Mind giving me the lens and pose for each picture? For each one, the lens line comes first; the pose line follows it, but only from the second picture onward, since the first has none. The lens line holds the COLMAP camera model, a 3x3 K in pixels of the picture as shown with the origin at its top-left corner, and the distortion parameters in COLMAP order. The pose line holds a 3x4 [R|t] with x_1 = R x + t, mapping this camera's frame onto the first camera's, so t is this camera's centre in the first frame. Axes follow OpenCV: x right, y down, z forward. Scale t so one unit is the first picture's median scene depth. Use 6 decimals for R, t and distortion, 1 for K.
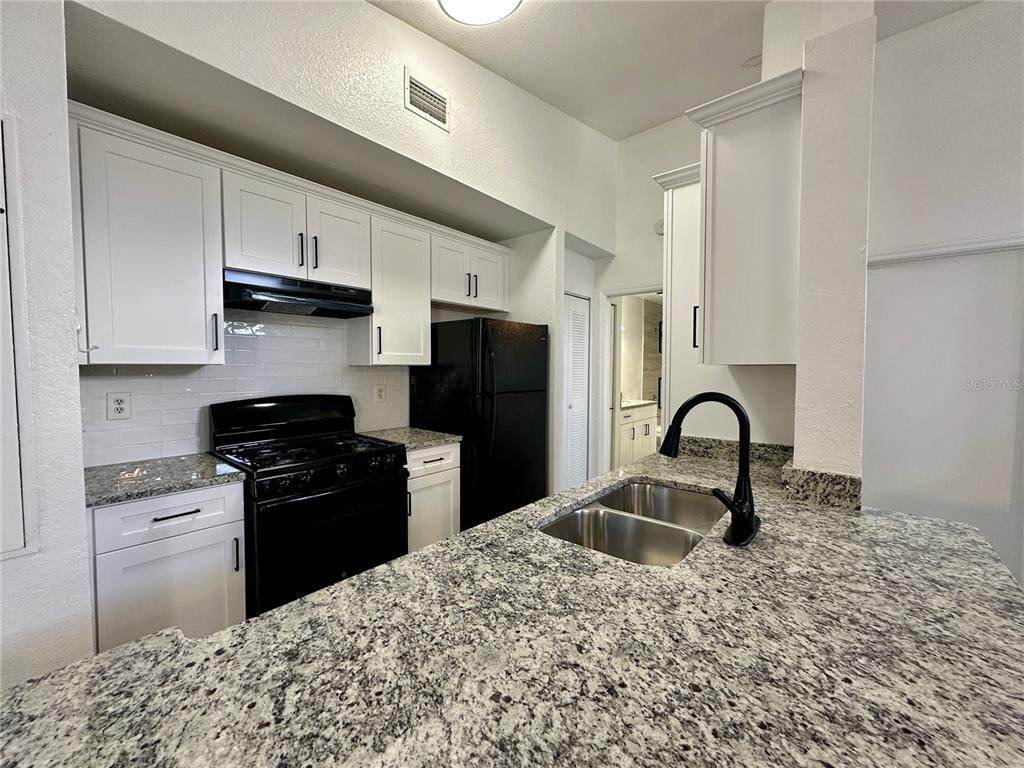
lens RADIAL K [[408.8, 0, 514.2], [0, 408.8, 384.4], [0, 0, 1]] dist [0.001644, -0.000510]
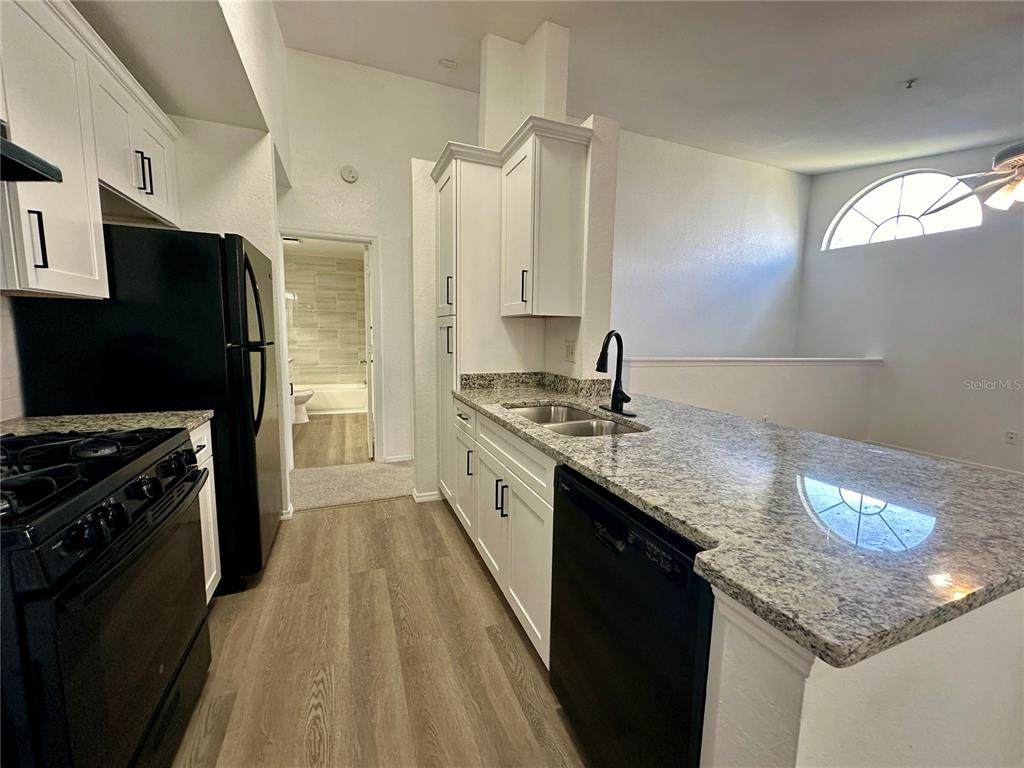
lens RADIAL K [[408.8, 0, 513.5], [0, 408.8, 381.4], [0, 0, 1]] dist [0.001644, -0.000510]
pose [[0.470381, -0.096964, 0.877120, -1.438405], [0.021344, 0.994904, 0.098538, 0.068668], [-0.882205, -0.027629, 0.470053, 0.740484]]
